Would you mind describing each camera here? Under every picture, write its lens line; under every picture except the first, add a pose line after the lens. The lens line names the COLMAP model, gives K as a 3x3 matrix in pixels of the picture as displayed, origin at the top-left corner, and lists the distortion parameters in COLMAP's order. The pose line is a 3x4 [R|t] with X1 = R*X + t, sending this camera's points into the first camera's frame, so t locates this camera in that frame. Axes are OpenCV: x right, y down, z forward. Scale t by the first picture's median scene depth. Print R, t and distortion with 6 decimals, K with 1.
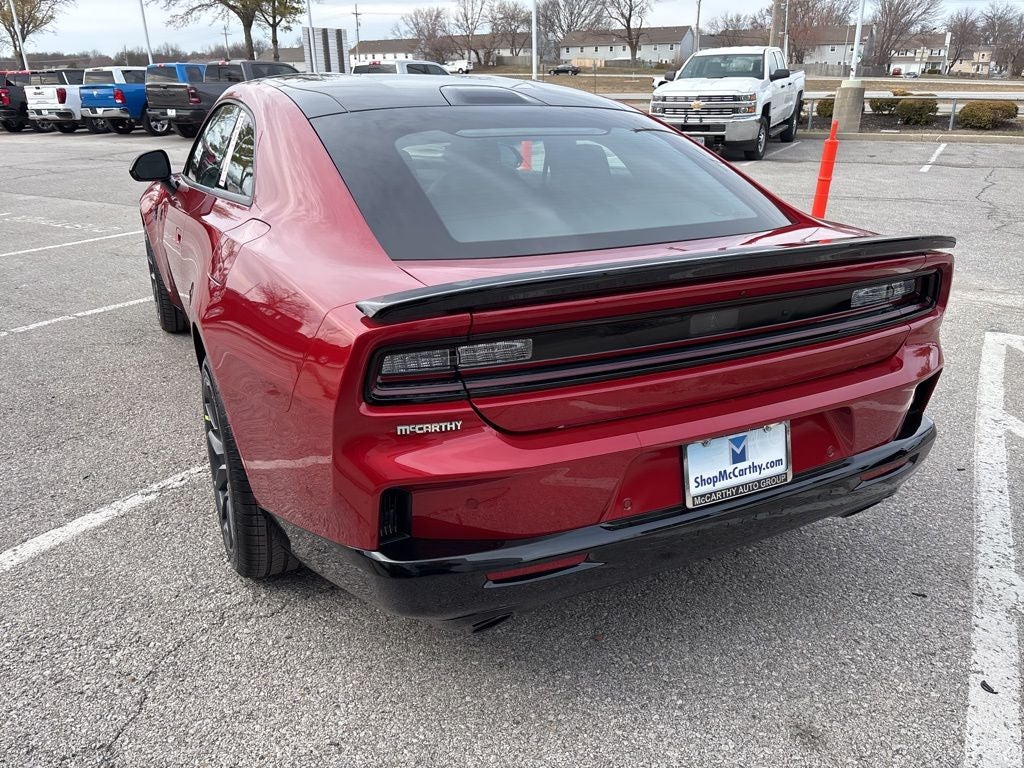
lens RADIAL K [[776.9, 0, 509.6], [0, 776.9, 382.7], [0, 0, 1]] dist [0.068686, -0.088815]
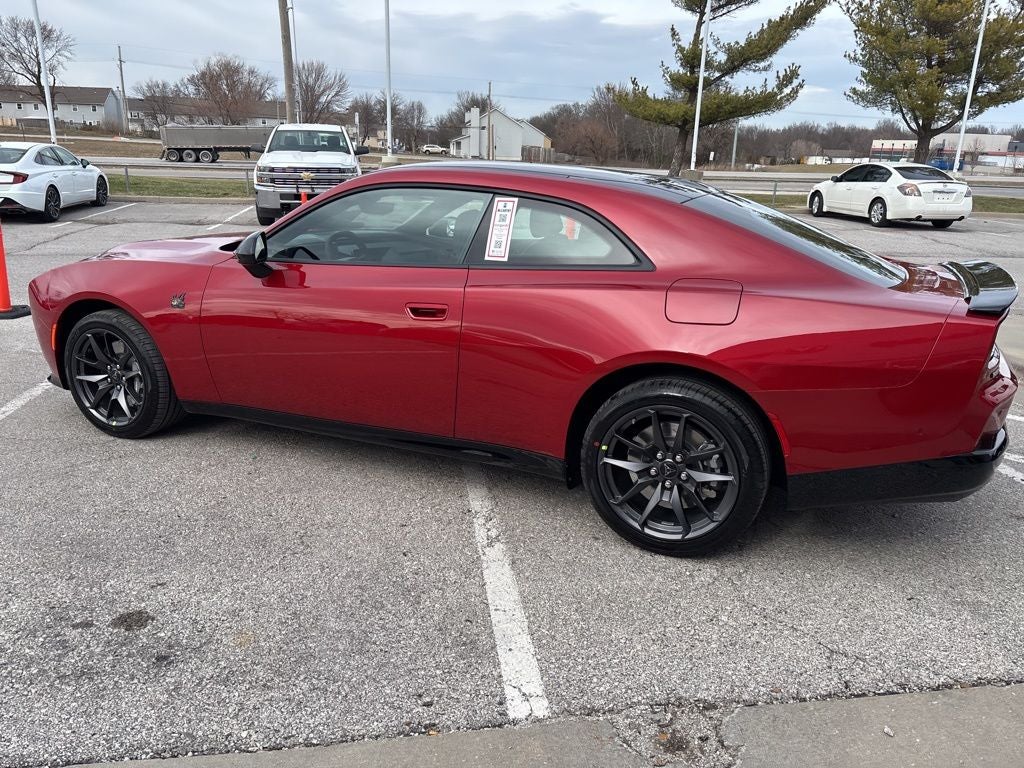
lens RADIAL K [[773.4, 0, 512.0], [0, 773.4, 384.0], [0, 0, 1]] dist [0.052800, -0.065108]
pose [[0.779826, -0.150344, 0.607674, -0.230969], [0.194396, 0.980900, -0.006785, -0.013731], [-0.595048, 0.123420, 0.794157, 0.024723]]
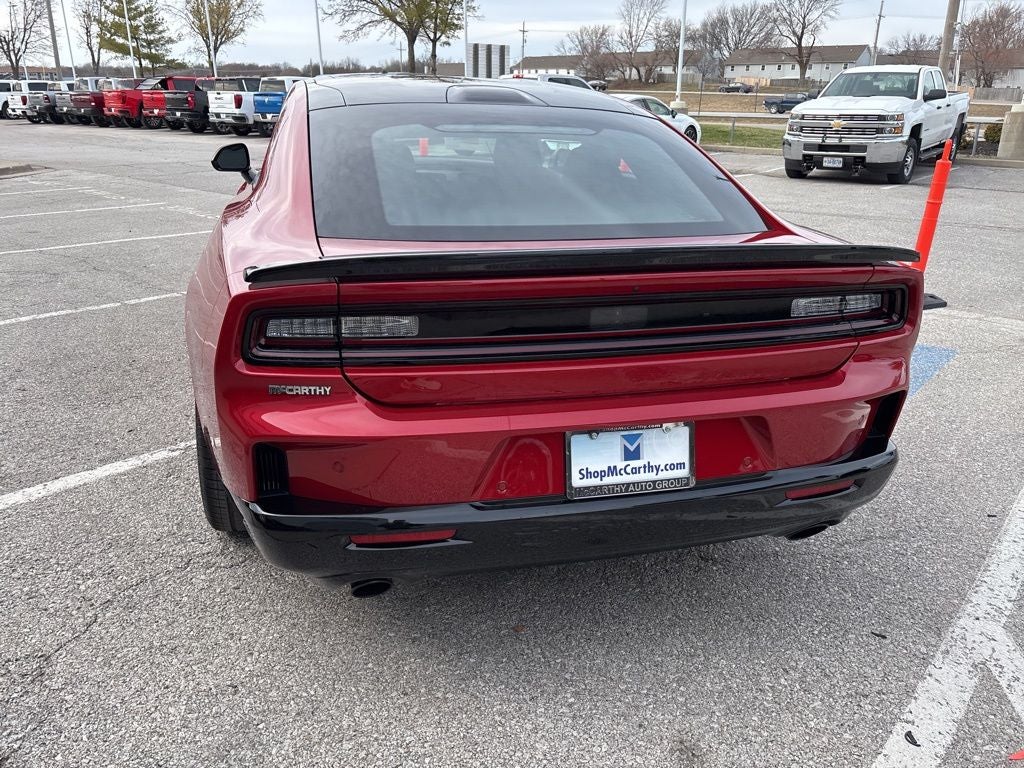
lens RADIAL K [[778.4, 0, 507.8], [0, 778.4, 371.8], [0, 0, 1]] dist [0.072451, -0.092674]
pose [[0.980861, 0.083826, -0.175739, 0.039631], [-0.089211, 0.995748, -0.022958, 0.003550], [0.173068, 0.038197, 0.984169, -0.000712]]
